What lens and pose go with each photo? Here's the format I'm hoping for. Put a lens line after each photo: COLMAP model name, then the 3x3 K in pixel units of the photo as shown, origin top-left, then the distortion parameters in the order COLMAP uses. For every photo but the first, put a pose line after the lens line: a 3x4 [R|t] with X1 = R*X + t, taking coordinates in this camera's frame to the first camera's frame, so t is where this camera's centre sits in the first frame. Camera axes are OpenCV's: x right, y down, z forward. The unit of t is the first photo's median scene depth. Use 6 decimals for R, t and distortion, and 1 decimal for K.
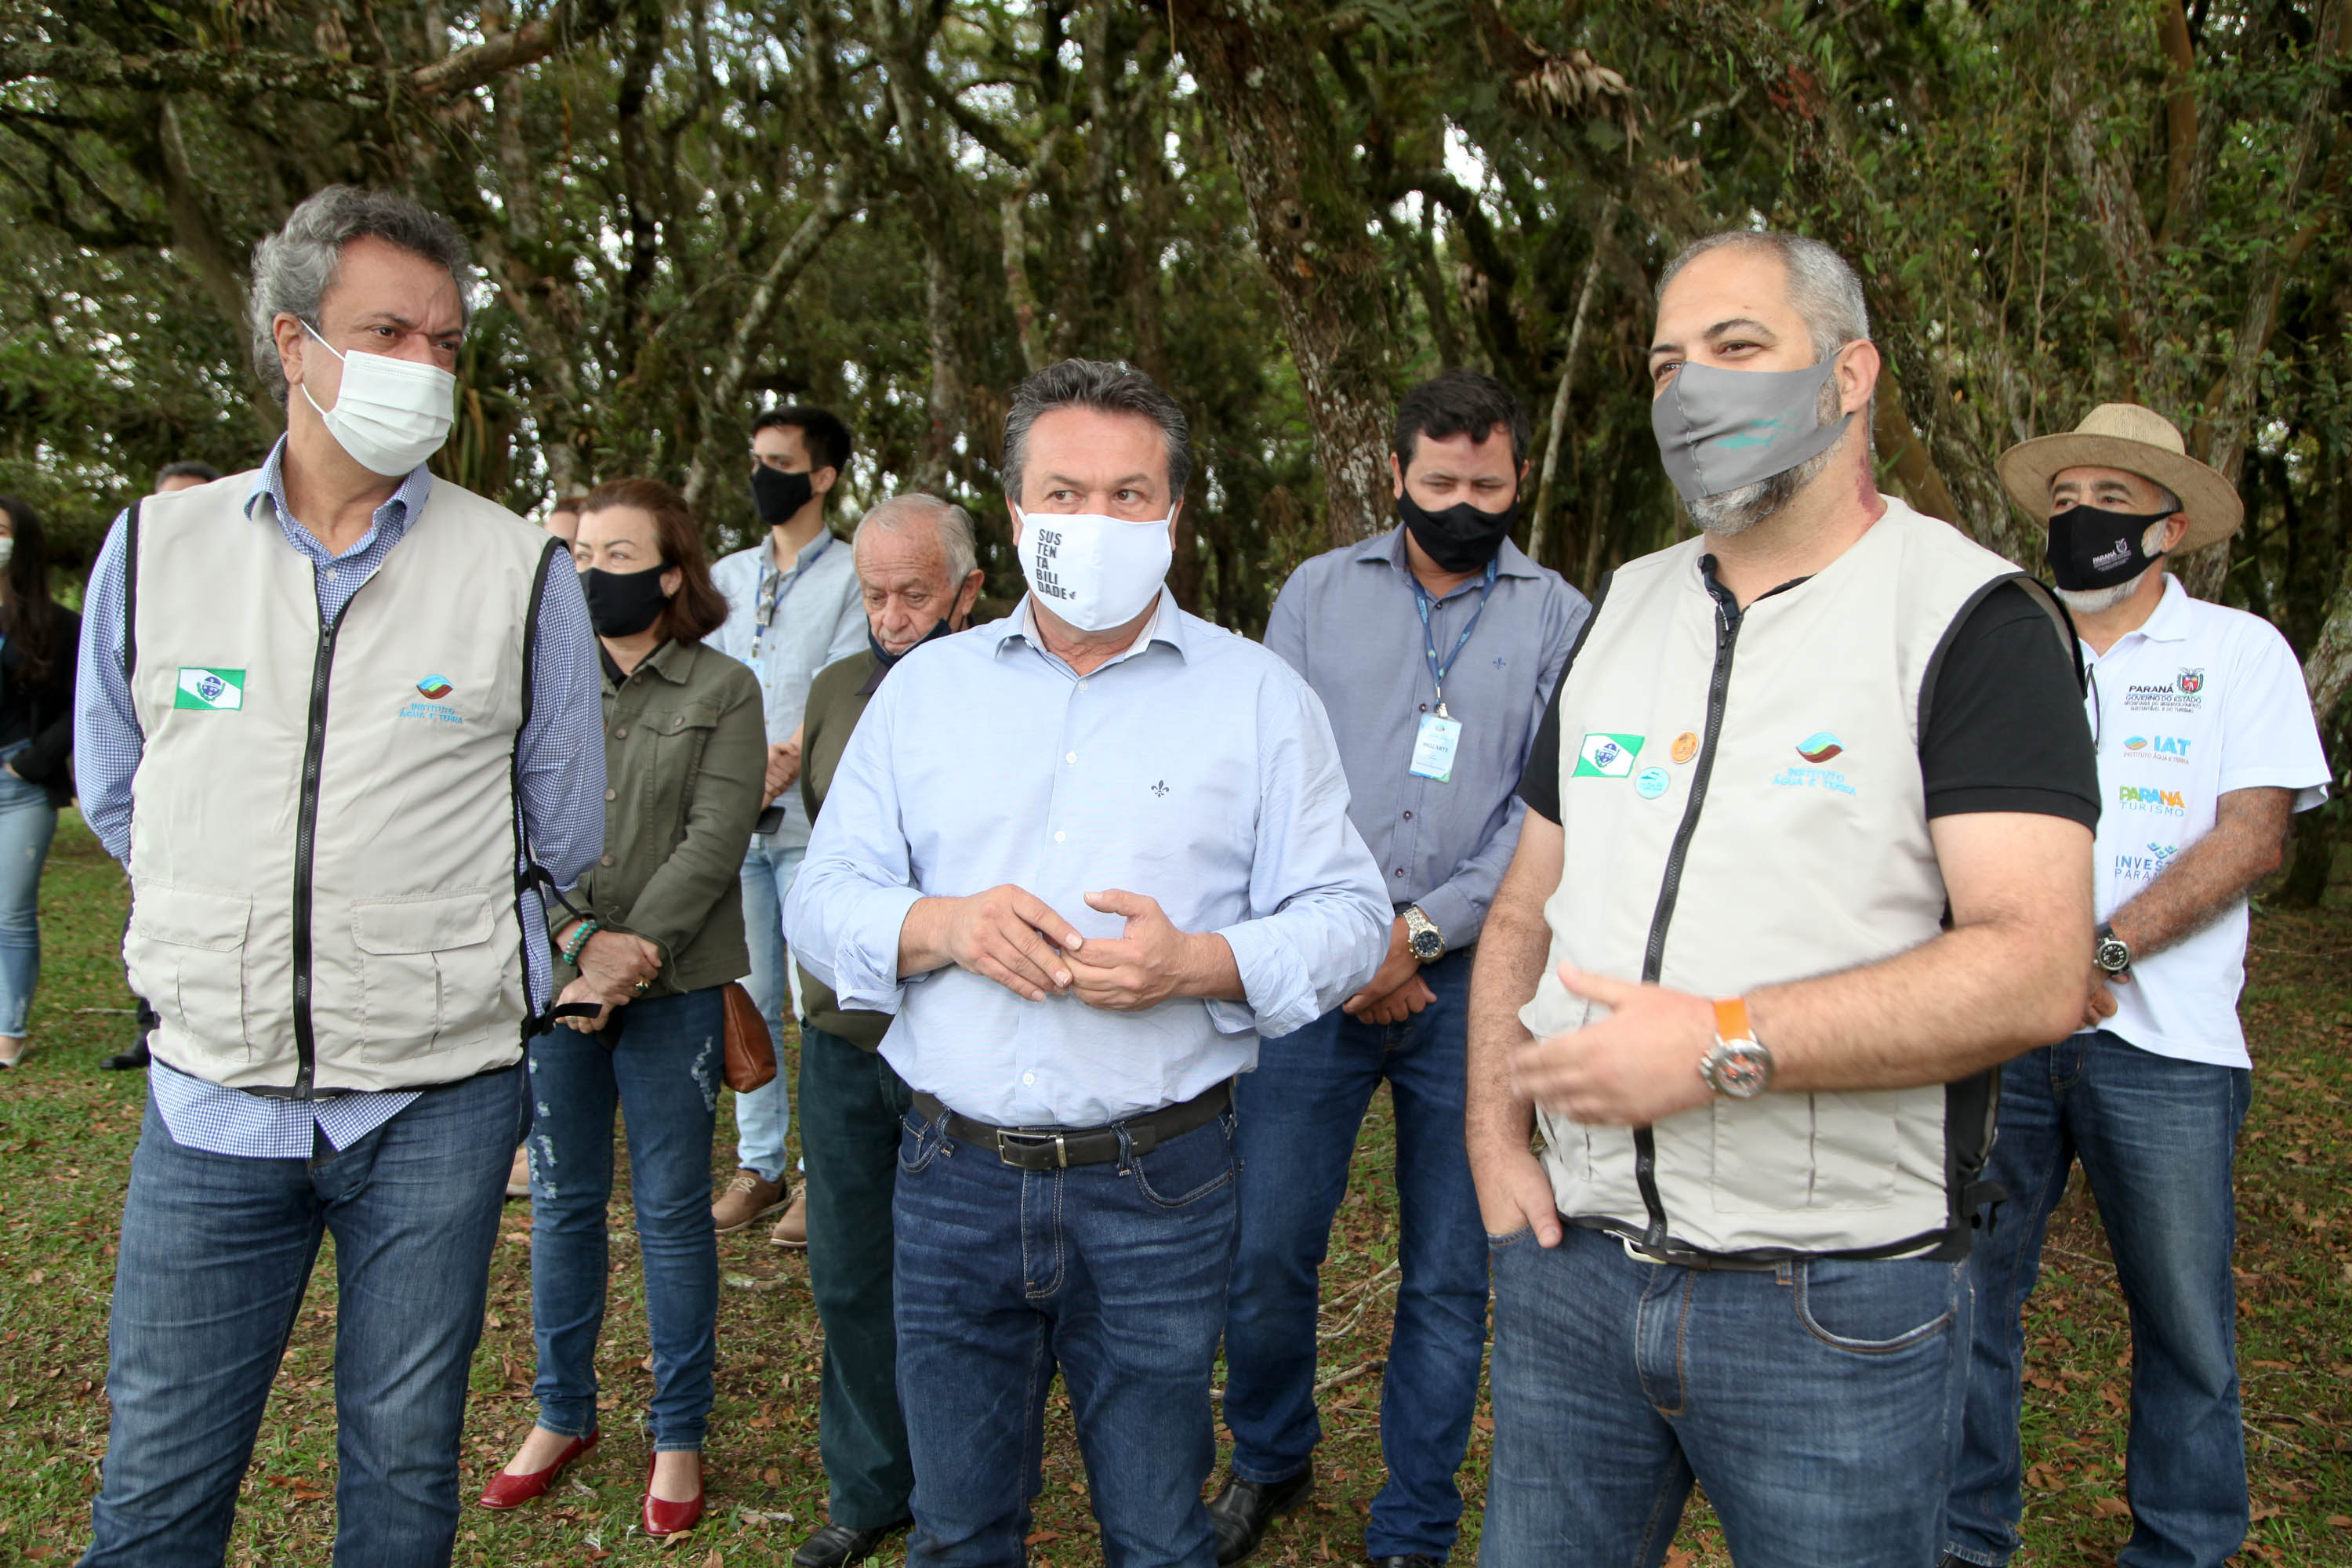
lens RADIAL K [[1993.4, 0, 1161.2], [0, 1993.4, 790.1], [0, 0, 1]] dist [0.041499, 0.005575]
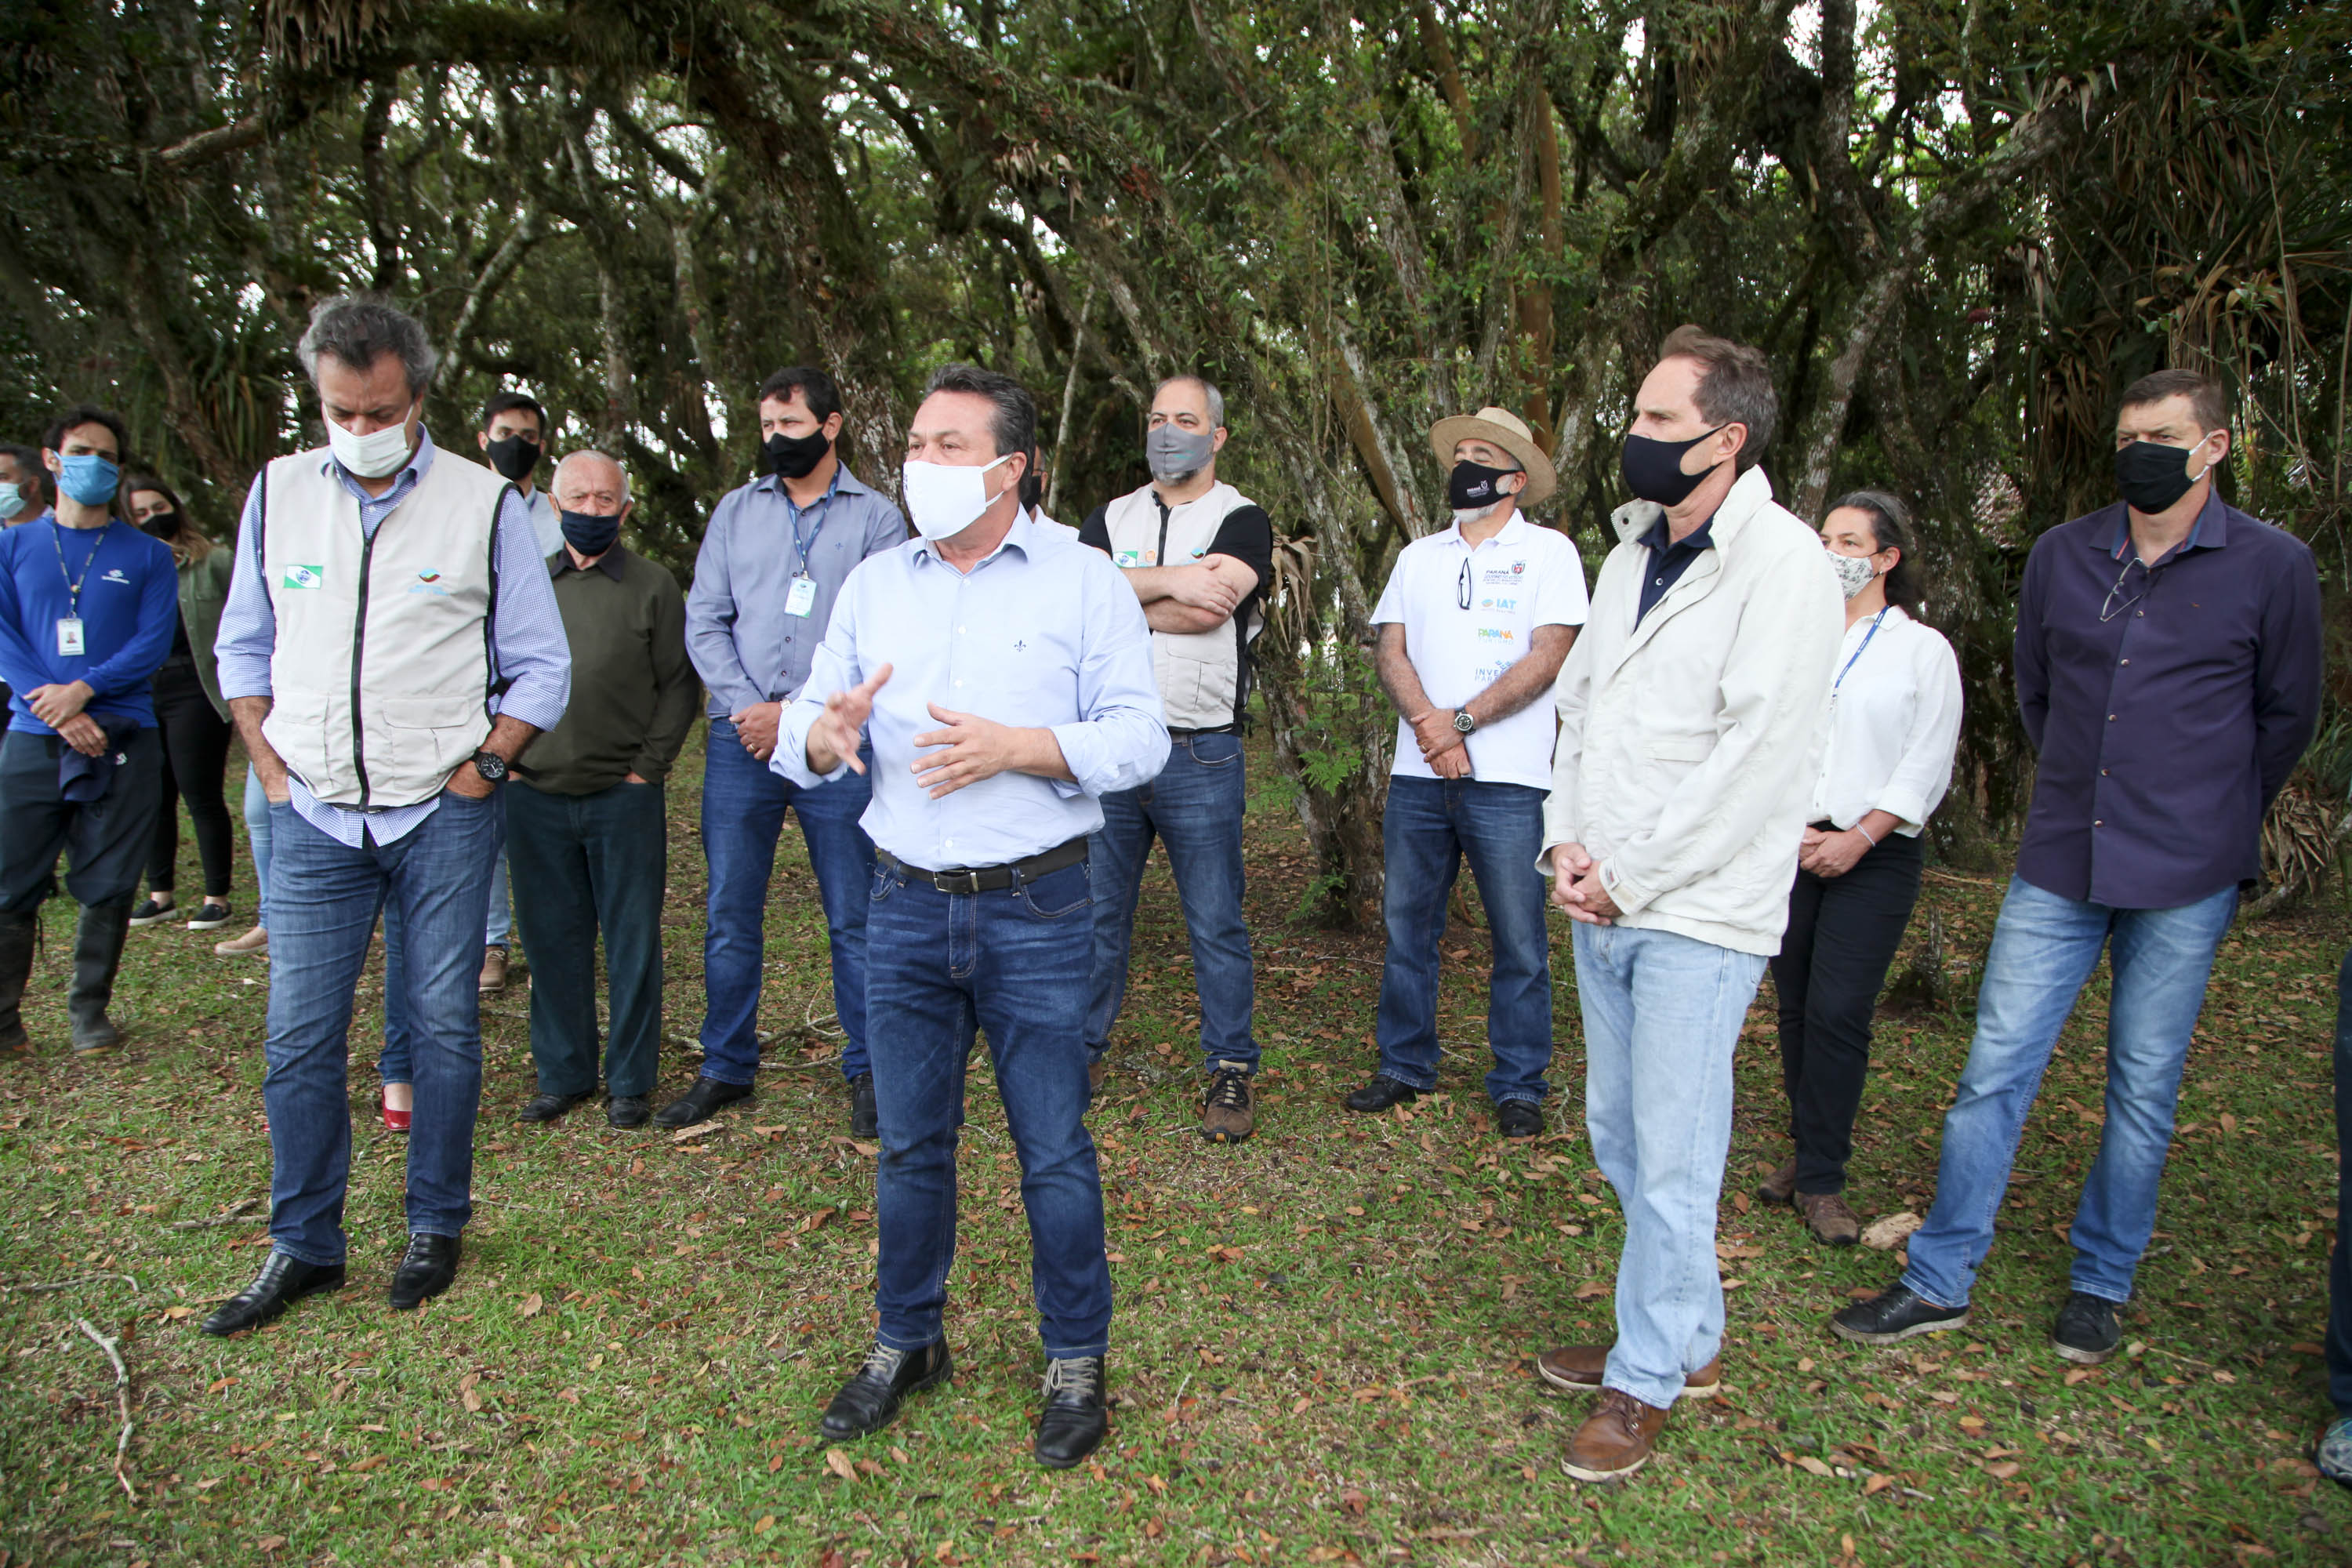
lens RADIAL K [[1719.7, 0, 1185.0], [0, 1719.7, 798.9], [0, 0, 1]] dist [0.004796, -0.006535]
pose [[0.989452, -0.034601, 0.140668, 0.140961], [0.028040, 0.998436, 0.048365, 0.049406], [-0.142122, -0.043911, 0.988875, -0.278533]]
